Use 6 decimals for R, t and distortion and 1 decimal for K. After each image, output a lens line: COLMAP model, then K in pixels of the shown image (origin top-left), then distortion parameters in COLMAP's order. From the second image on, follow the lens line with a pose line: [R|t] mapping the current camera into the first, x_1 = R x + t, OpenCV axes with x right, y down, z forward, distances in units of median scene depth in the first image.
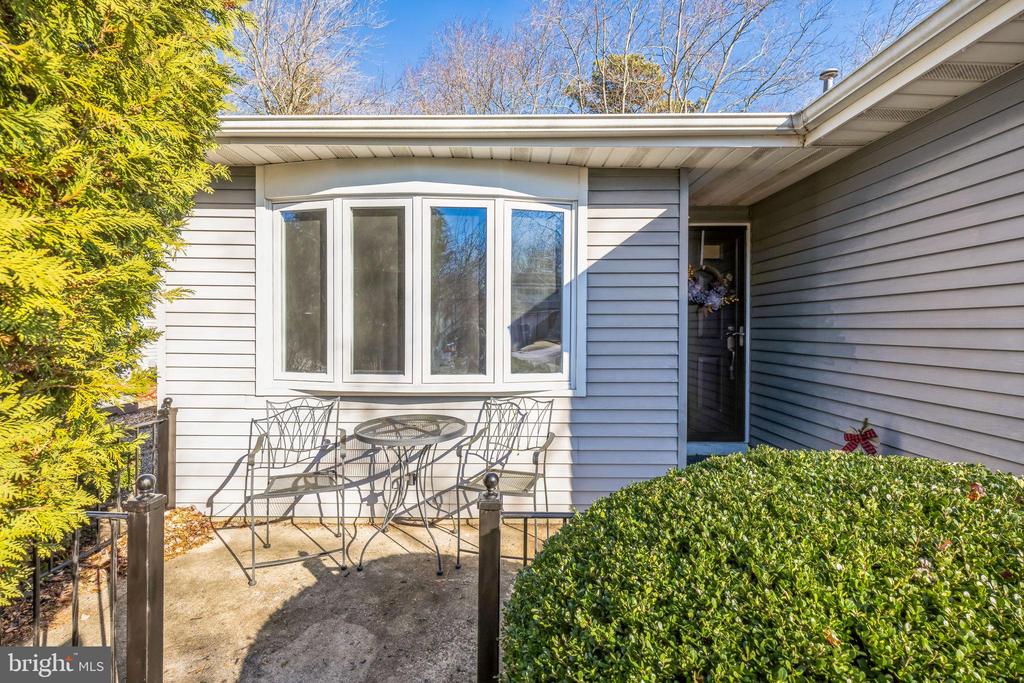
lens RADIAL K [[445.7, 0, 512.0], [0, 445.7, 341.5], [0, 0, 1]] dist [0.000887, -0.000022]
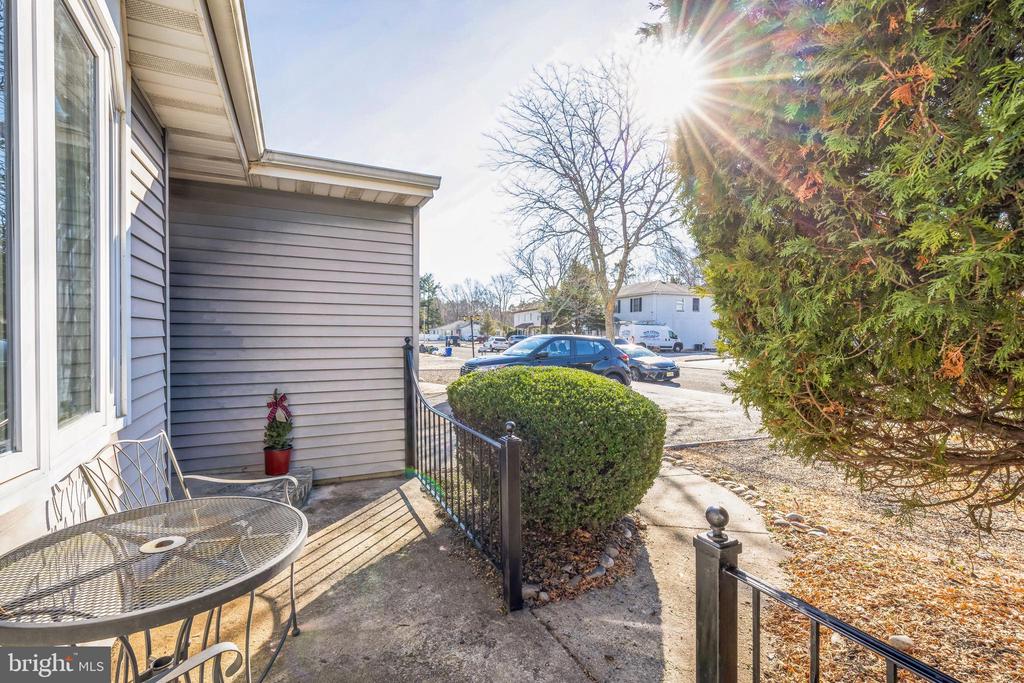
lens RADIAL K [[445.7, 0, 512.0], [0, 445.7, 341.5], [0, 0, 1]] dist [0.000887, -0.000022]
pose [[-0.452671, -0.018485, 0.891486, -0.656718], [0.013595, 0.999526, 0.027628, -0.004504], [-0.891574, 0.024626, -0.452206, 0.810591]]
